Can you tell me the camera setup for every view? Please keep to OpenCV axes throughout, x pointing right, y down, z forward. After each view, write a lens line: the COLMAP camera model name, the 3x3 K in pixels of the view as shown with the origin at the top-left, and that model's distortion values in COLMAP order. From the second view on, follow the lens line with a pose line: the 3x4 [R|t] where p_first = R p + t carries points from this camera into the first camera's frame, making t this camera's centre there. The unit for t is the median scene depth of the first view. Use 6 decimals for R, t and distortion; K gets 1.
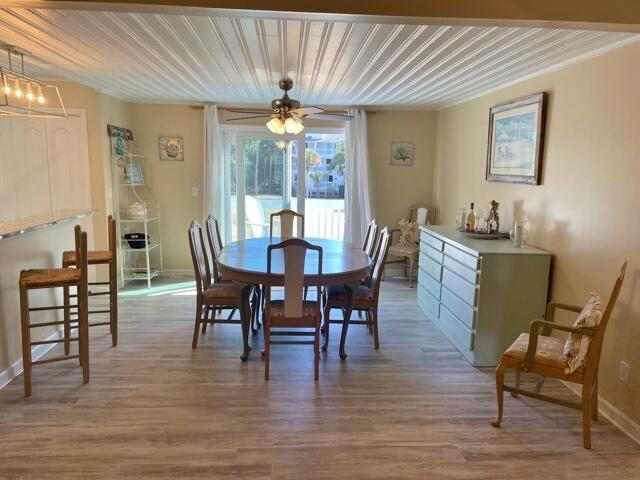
lens RADIAL K [[480.7, 0, 319.4], [0, 480.7, 240.3], [0, 0, 1]] dist [0.066418, -0.003564]
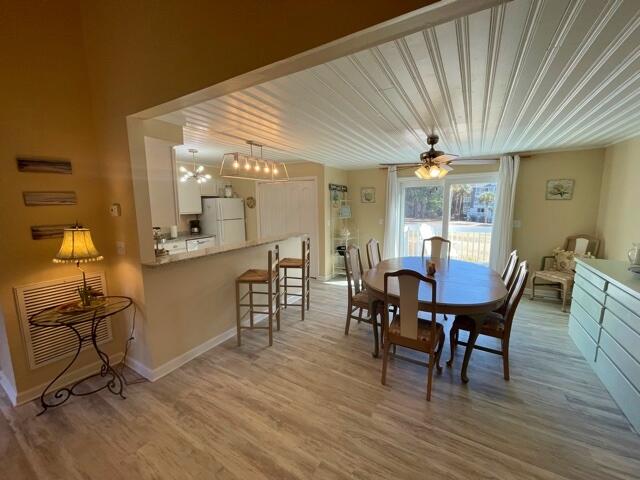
lens RADIAL K [[258.7, 0, 319.5], [0, 258.7, 237.7], [0, 0, 1]] dist [0.000442, -0.000358]
pose [[0.825704, 0.044264, -0.562364, 0.078643], [-0.059982, 0.998154, -0.009504, -0.041913], [0.560906, 0.041579, 0.826835, 0.281853]]
